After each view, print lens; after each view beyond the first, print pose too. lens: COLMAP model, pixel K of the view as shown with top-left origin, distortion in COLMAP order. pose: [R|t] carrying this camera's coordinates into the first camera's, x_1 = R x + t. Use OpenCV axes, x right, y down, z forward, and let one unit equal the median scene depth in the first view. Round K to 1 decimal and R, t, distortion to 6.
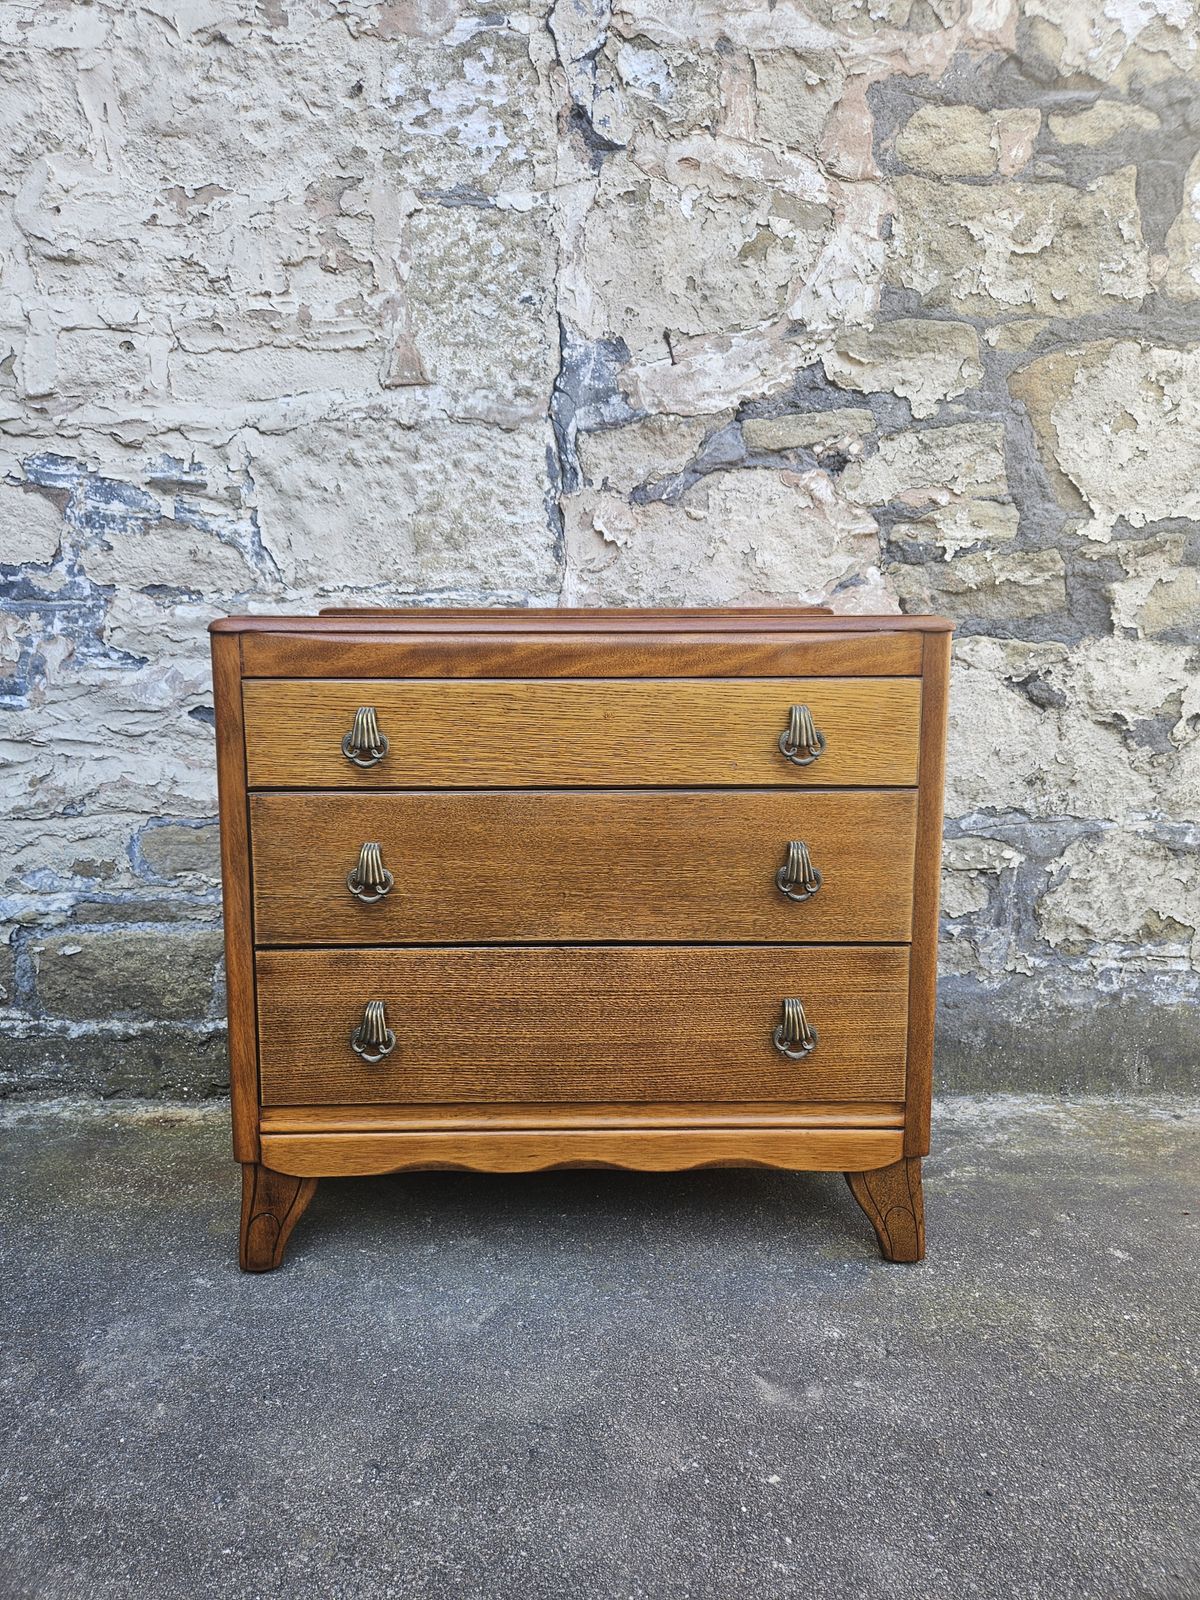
lens RADIAL K [[1071.5, 0, 589.2], [0, 1071.5, 795.0], [0, 0, 1]] dist [0.070795, -0.054677]
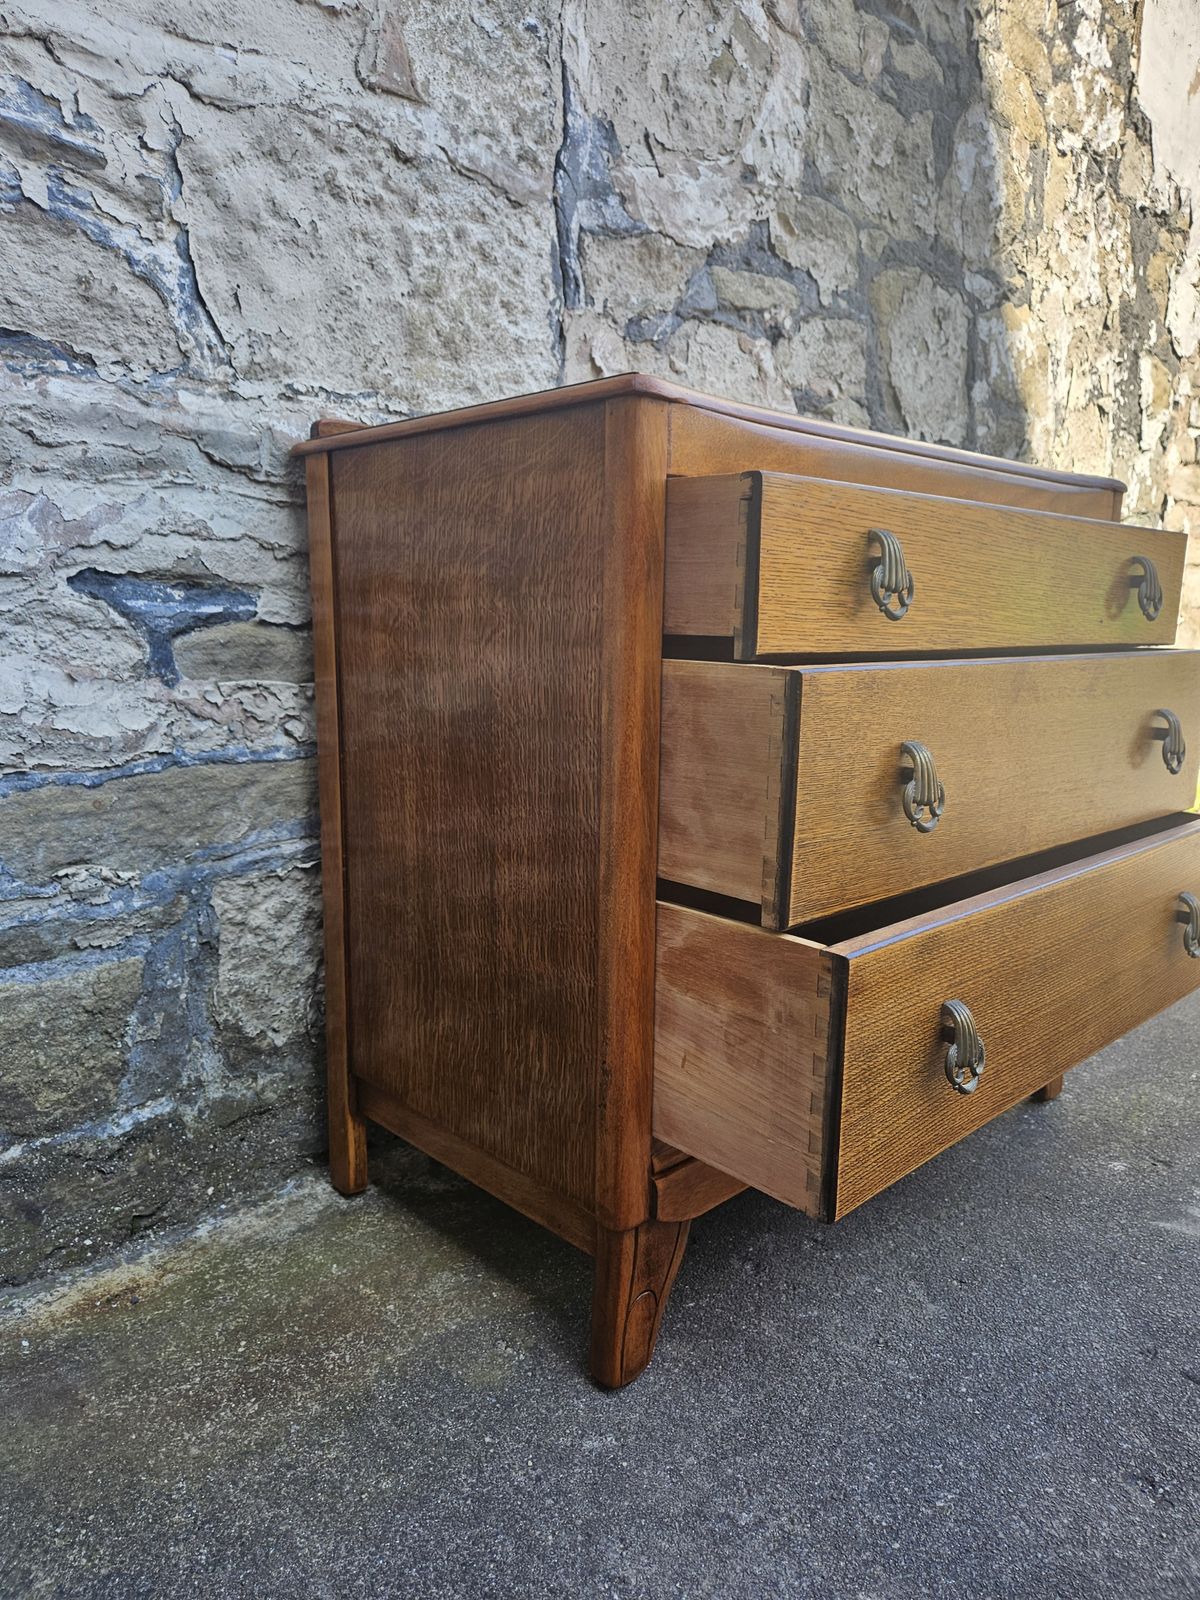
lens RADIAL K [[1063.4, 0, 596.2], [0, 1063.4, 802.7], [0, 0, 1]] dist [0.078263, -0.066395]
pose [[0.725229, -0.108808, 0.679855, -0.578744], [0.082644, 0.994051, 0.070933, 0.021494], [-0.683529, 0.004744, 0.729908, 0.419658]]
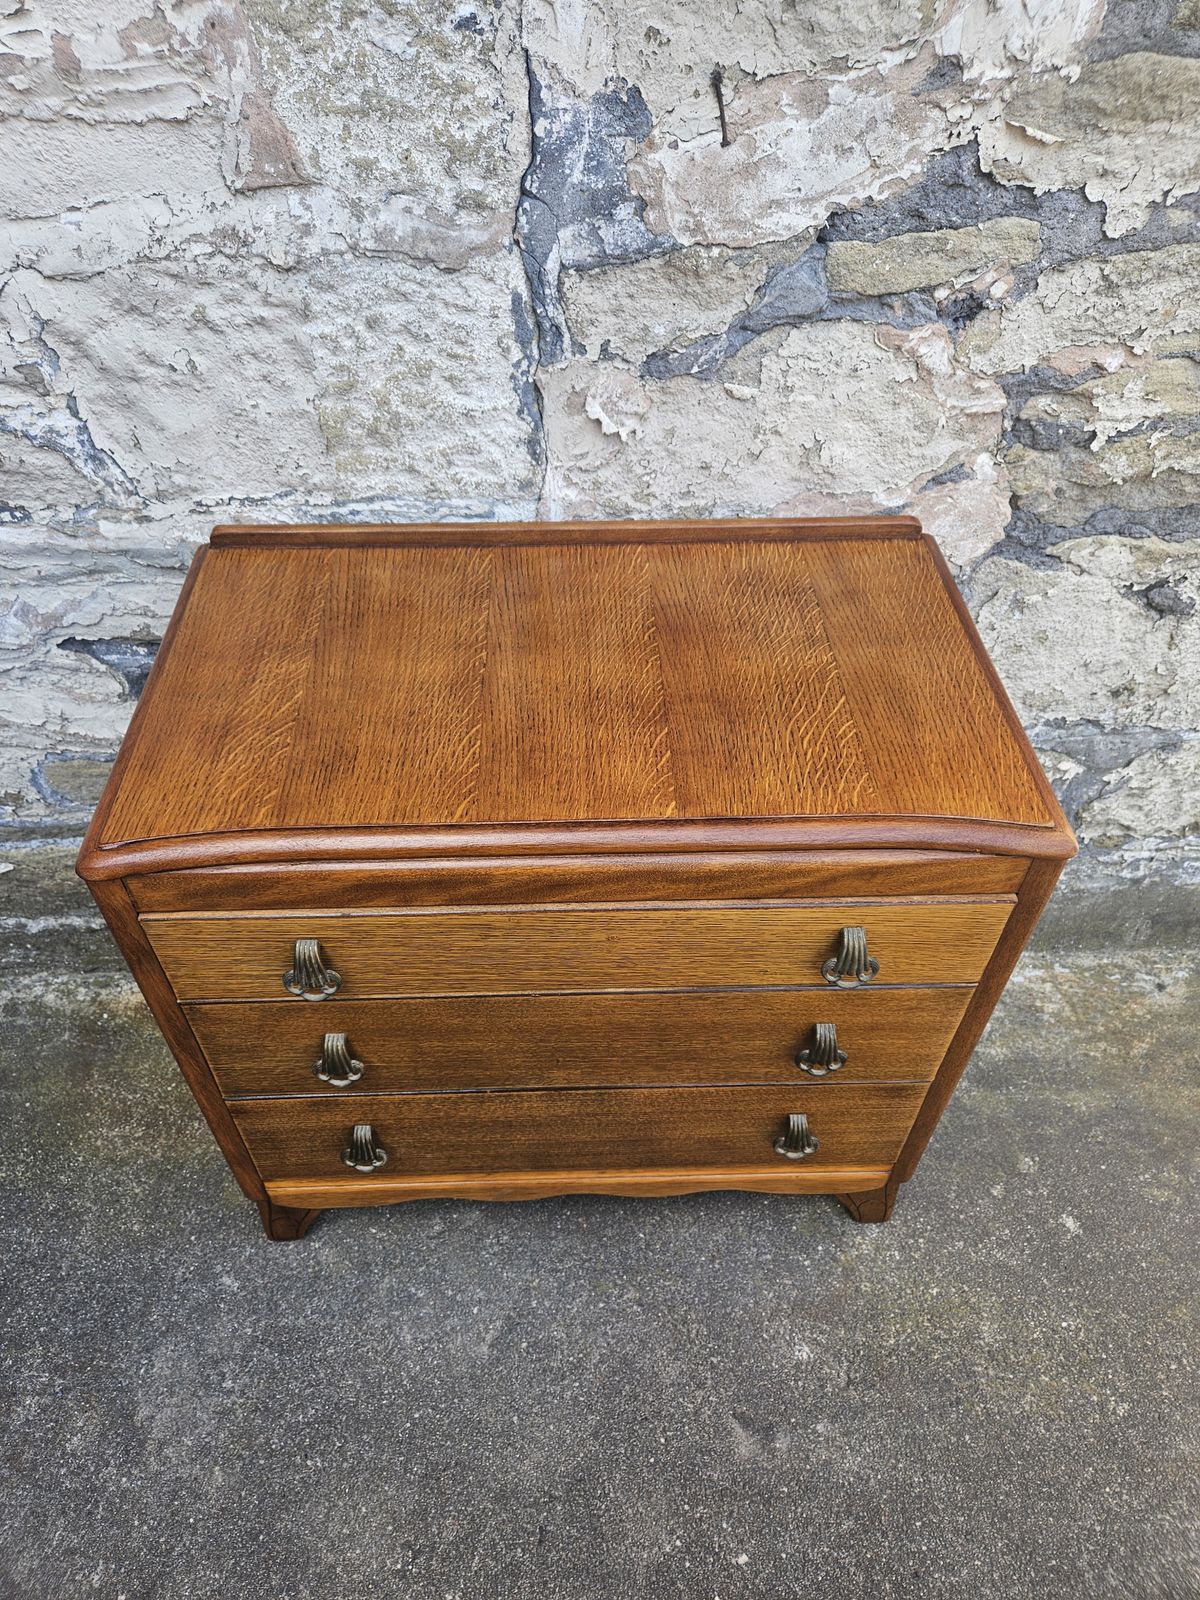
lens RADIAL K [[1071.5, 0, 589.2], [0, 1071.5, 795.0], [0, 0, 1]] dist [0.070795, -0.054677]
pose [[0.999734, -0.009478, 0.021048, -0.011005], [-0.004840, 0.805494, 0.592584, -0.460907], [-0.022571, -0.592528, 0.805234, 0.316456]]
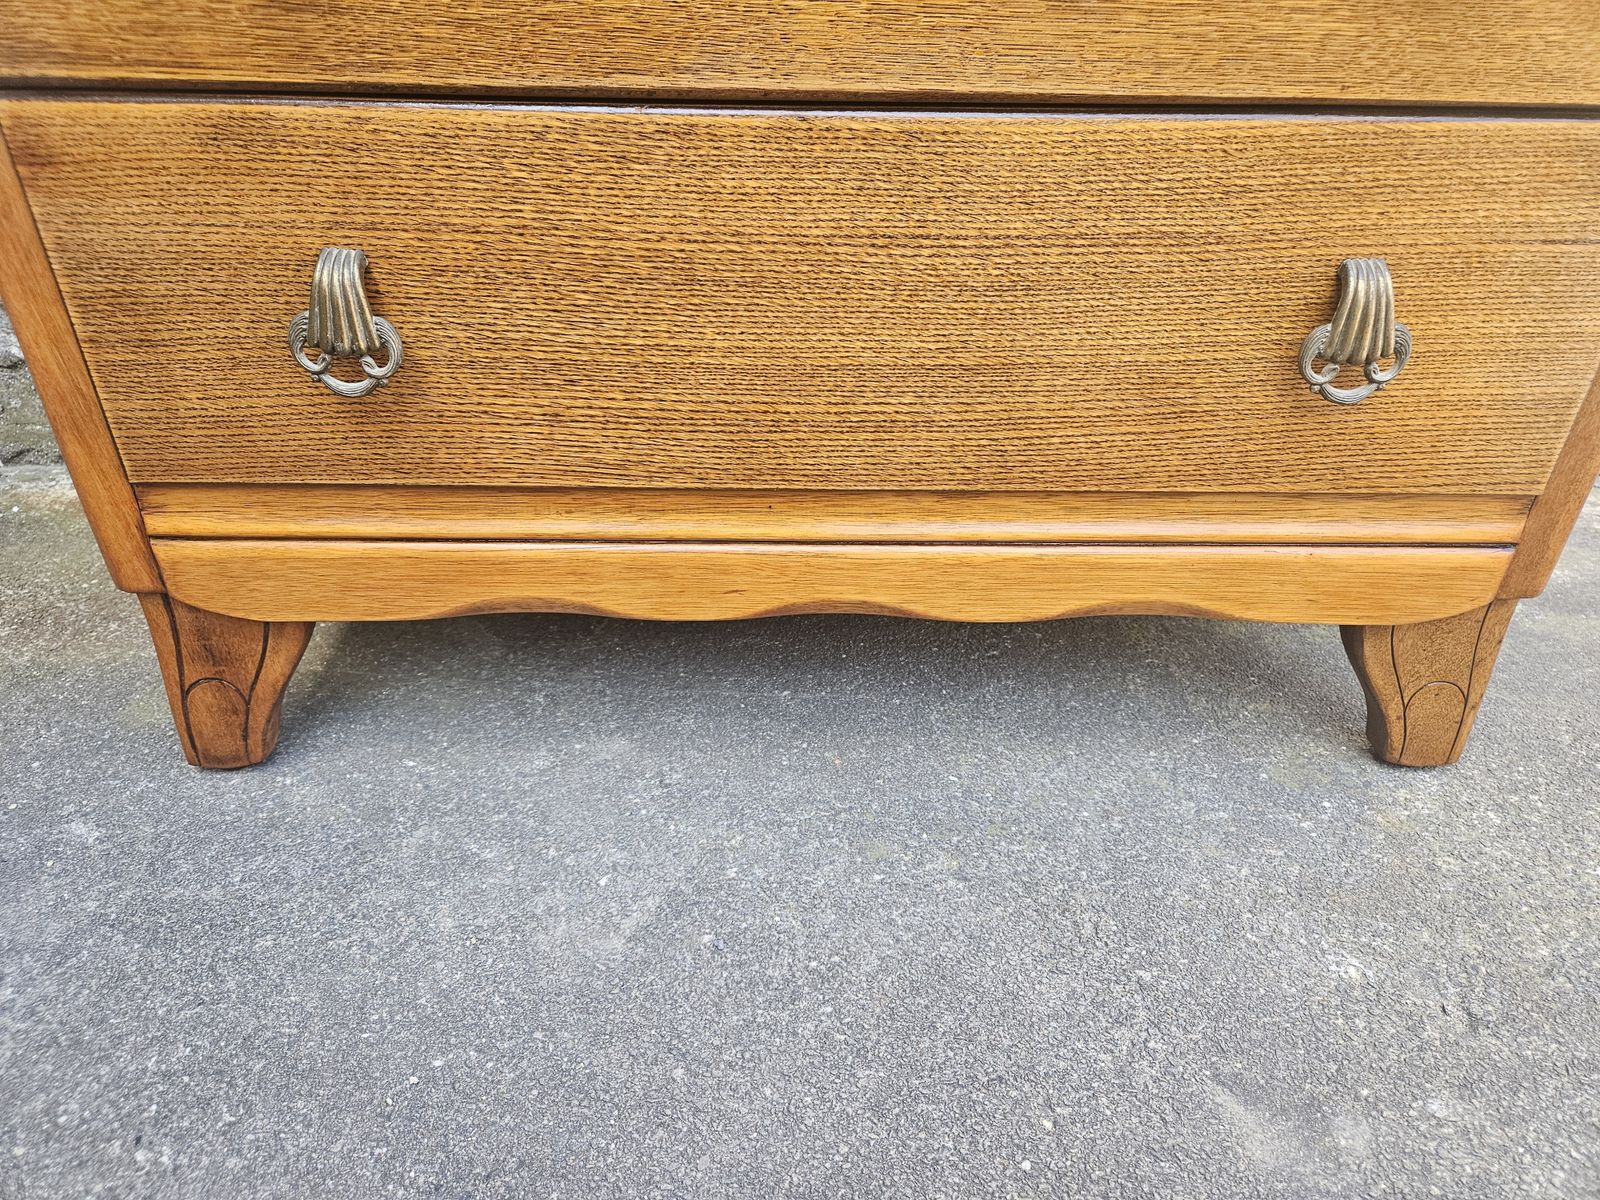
lens RADIAL K [[1077.1, 0, 791.6], [0, 1077.1, 595.9], [0, 0, 1]] dist [0.061669, -0.053056]
pose [[0.999783, 0.010349, 0.018086, -0.025902], [-0.016789, 0.914183, 0.404955, 0.103111], [-0.012343, -0.405171, 0.914158, 0.447402]]
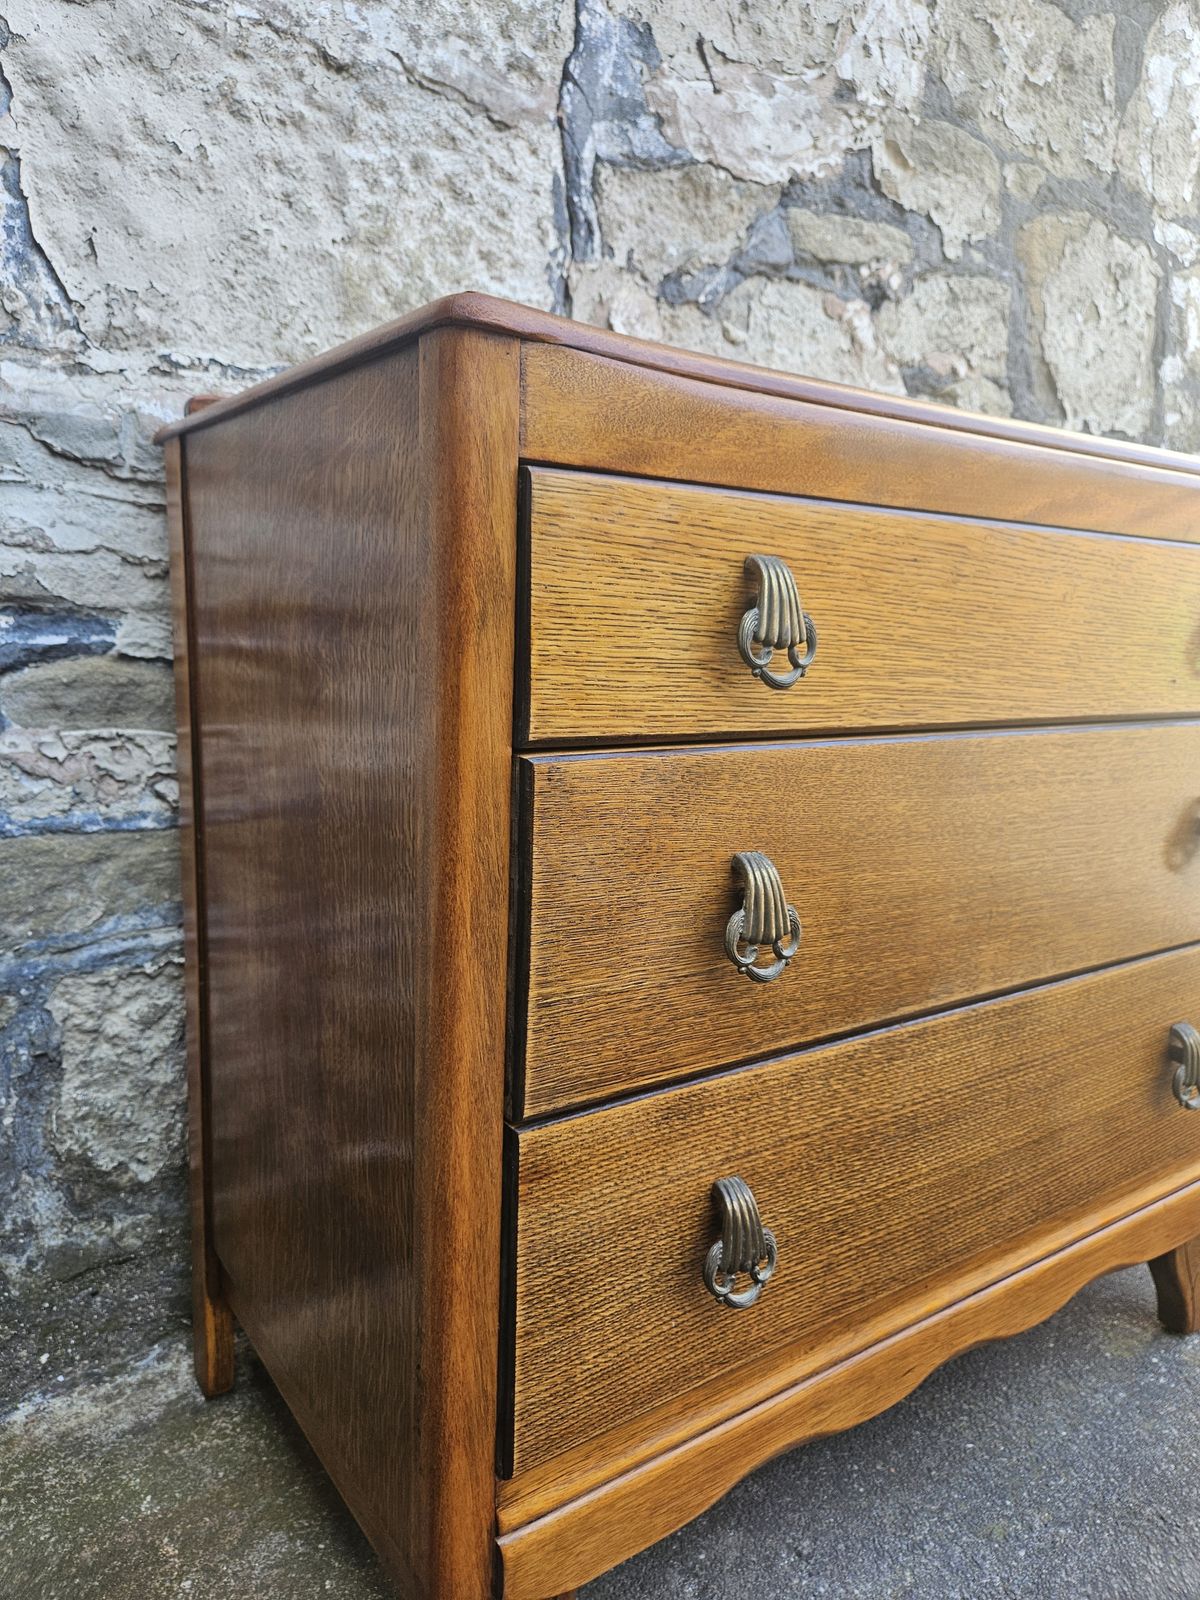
lens RADIAL K [[1073.0, 0, 590.2], [0, 1073.0, 808.4], [0, 0, 1]] dist [0.065099, -0.057440]
pose [[0.833894, -0.067550, 0.547776, -0.376062], [0.042940, 0.997414, 0.057629, -0.005504], [-0.550252, -0.024535, 0.834638, 0.474204]]
